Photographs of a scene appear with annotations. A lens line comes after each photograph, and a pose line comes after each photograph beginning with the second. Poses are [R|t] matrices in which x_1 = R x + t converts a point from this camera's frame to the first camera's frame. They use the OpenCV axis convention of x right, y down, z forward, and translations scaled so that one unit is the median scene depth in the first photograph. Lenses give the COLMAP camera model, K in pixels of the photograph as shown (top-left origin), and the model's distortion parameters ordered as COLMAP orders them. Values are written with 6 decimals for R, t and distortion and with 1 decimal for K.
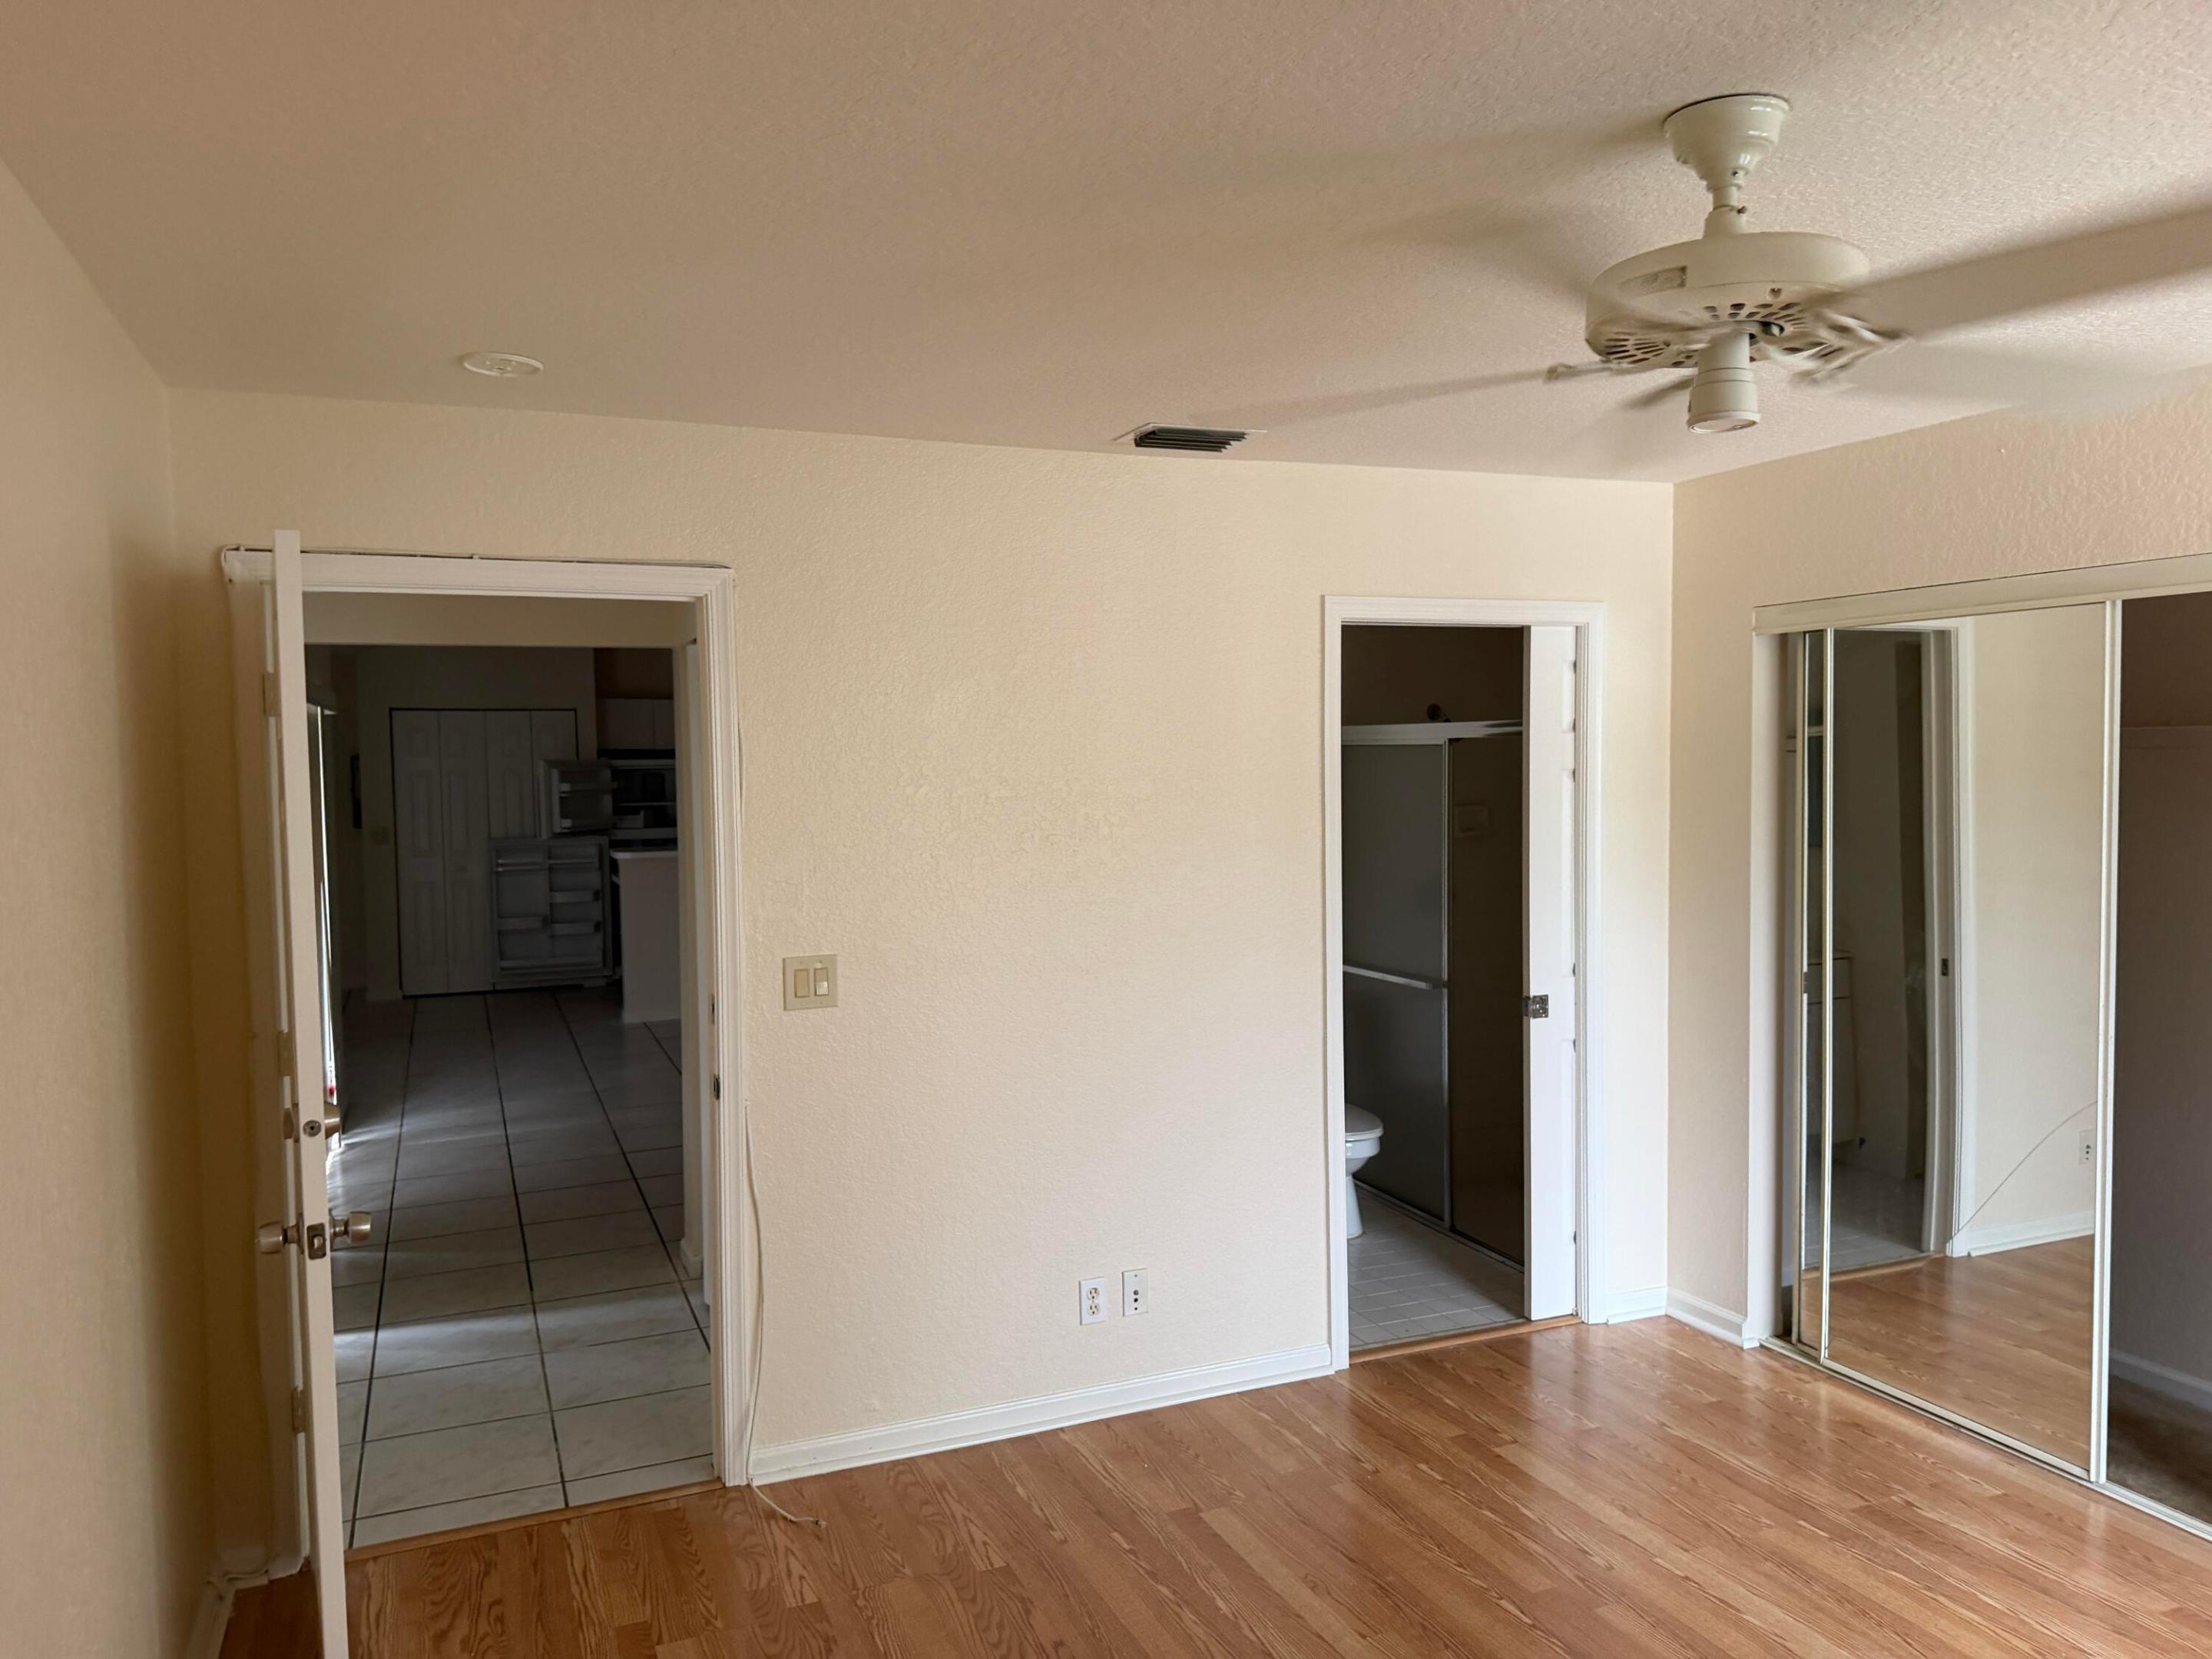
lens RADIAL K [[1566.2, 0, 1111.6], [0, 1566.2, 828.1], [0, 0, 1]] dist [0.032151, -0.043230]
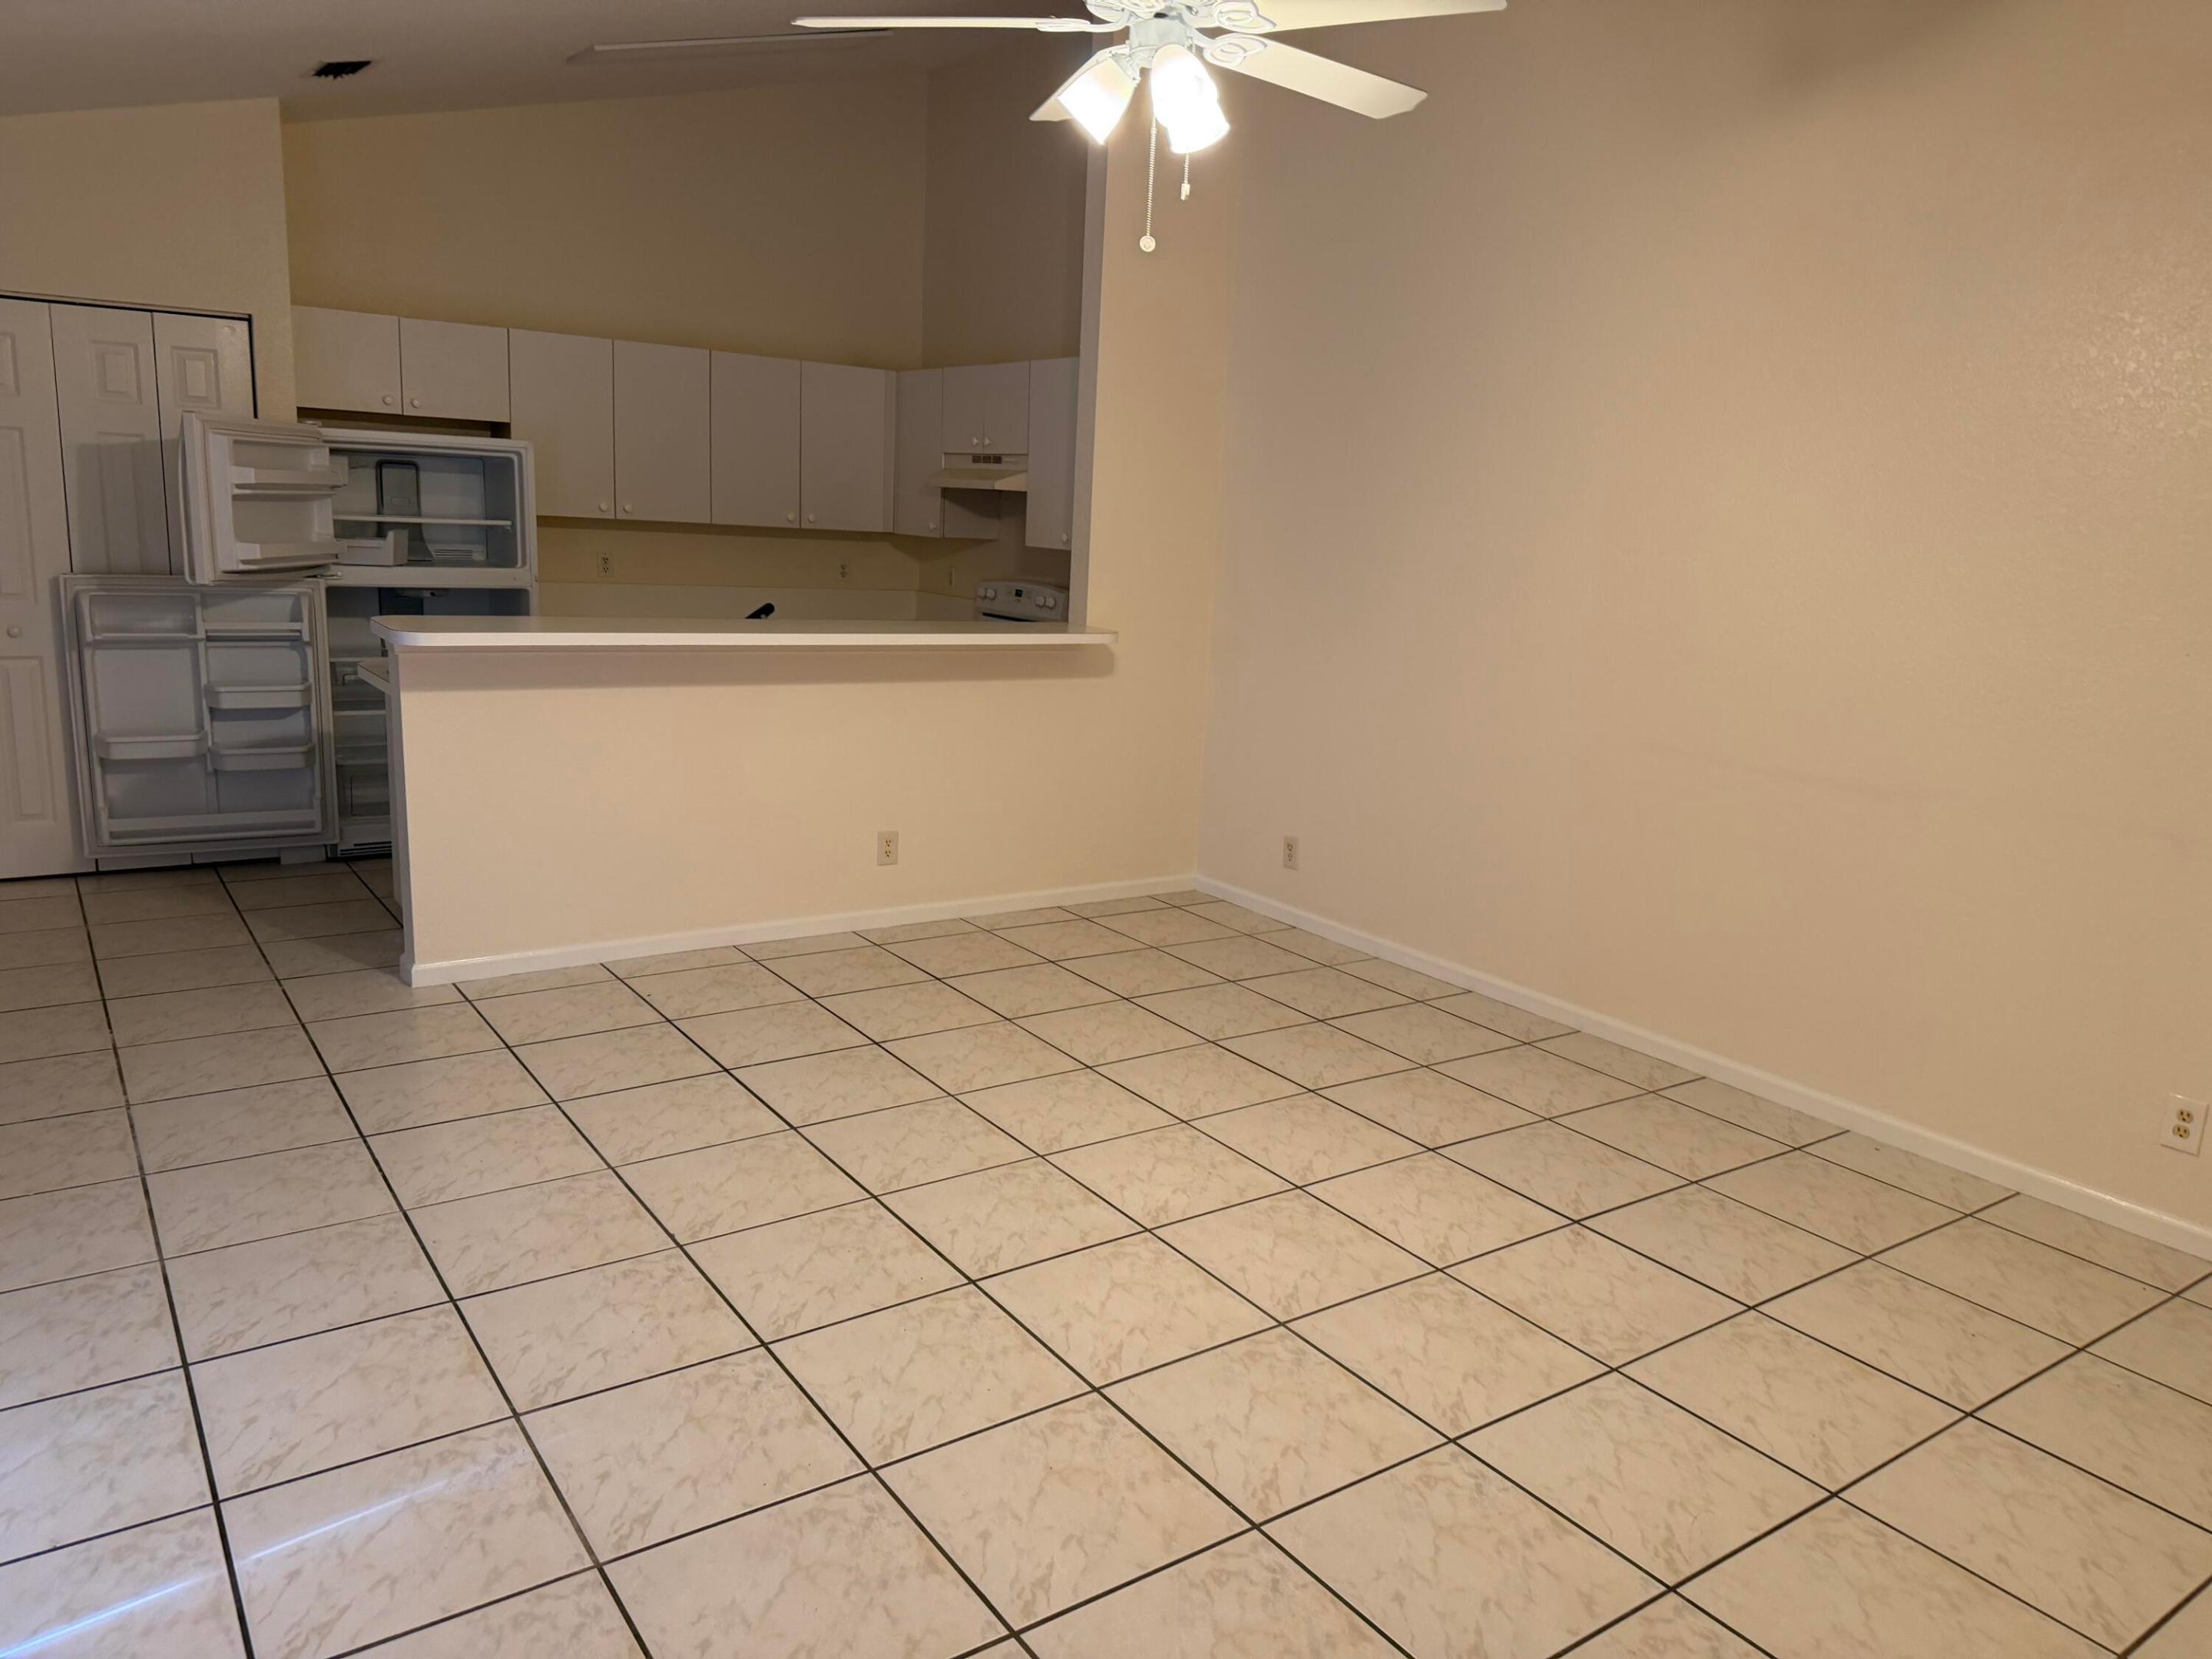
lens RADIAL K [[1566.2, 0, 1100.5], [0, 1566.2, 836.2], [0, 0, 1]] dist [0.032151, -0.043230]
pose [[0.976072, 0.025105, 0.215994, -0.185217], [-0.061054, 0.984996, 0.161416, -0.010712], [-0.208700, -0.170741, 0.962960, 0.440585]]
